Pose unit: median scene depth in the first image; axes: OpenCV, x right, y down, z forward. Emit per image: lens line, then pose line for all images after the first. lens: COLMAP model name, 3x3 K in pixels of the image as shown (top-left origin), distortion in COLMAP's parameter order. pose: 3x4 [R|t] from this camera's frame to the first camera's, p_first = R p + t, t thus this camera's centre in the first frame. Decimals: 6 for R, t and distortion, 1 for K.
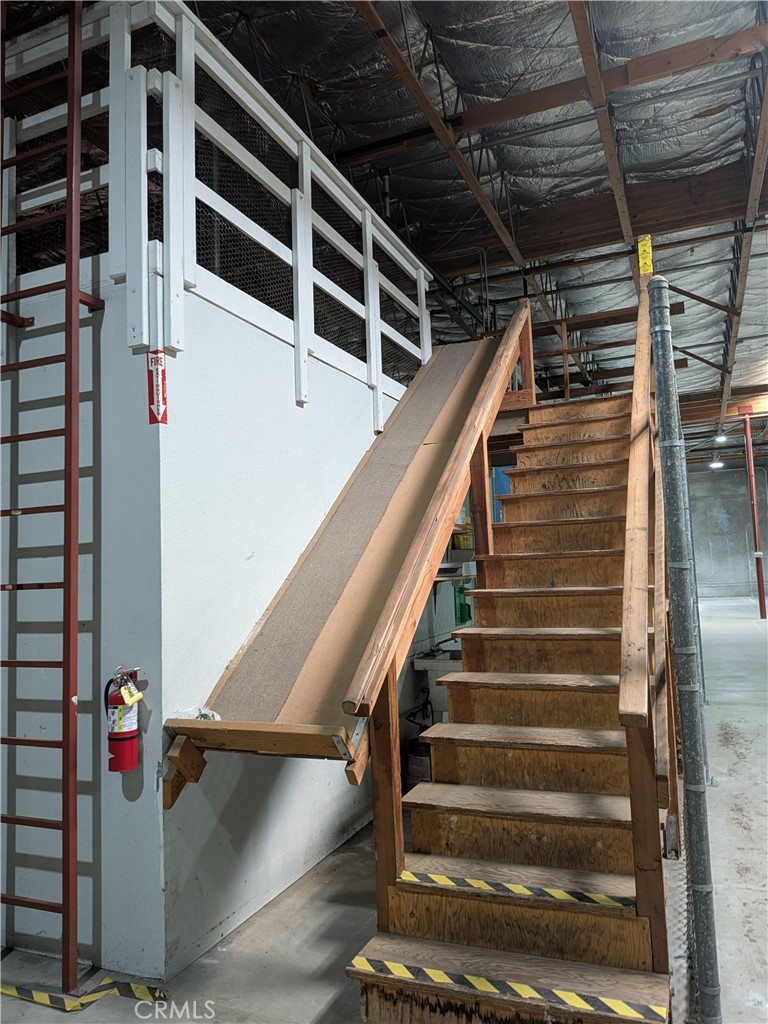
lens RADIAL K [[733.5, 0, 384.5], [0, 733.5, 510.6], [0, 0, 1]] dist [0.005310, -0.034183]
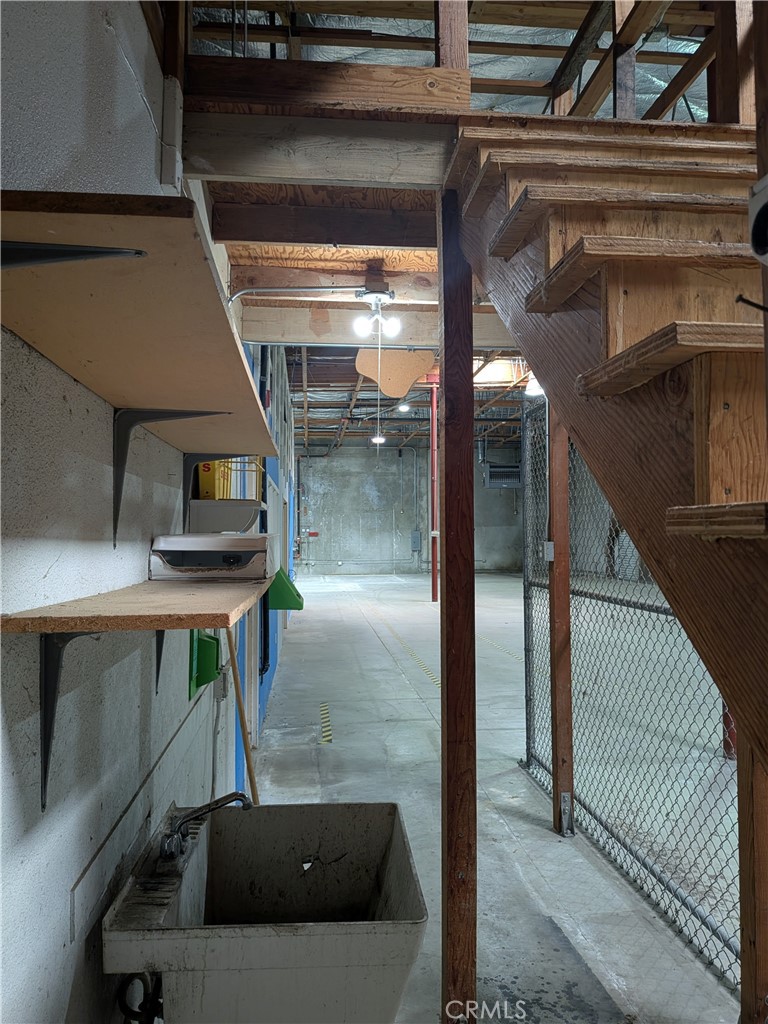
lens RADIAL K [[733.5, 0, 381.3], [0, 733.5, 511.9], [0, 0, 1]] dist [0.005310, -0.034183]
pose [[0.879188, 0.047908, 0.474061, -0.000078], [-0.066983, 0.997479, 0.023423, 0.008453], [-0.471744, -0.052347, 0.880181, 0.118353]]
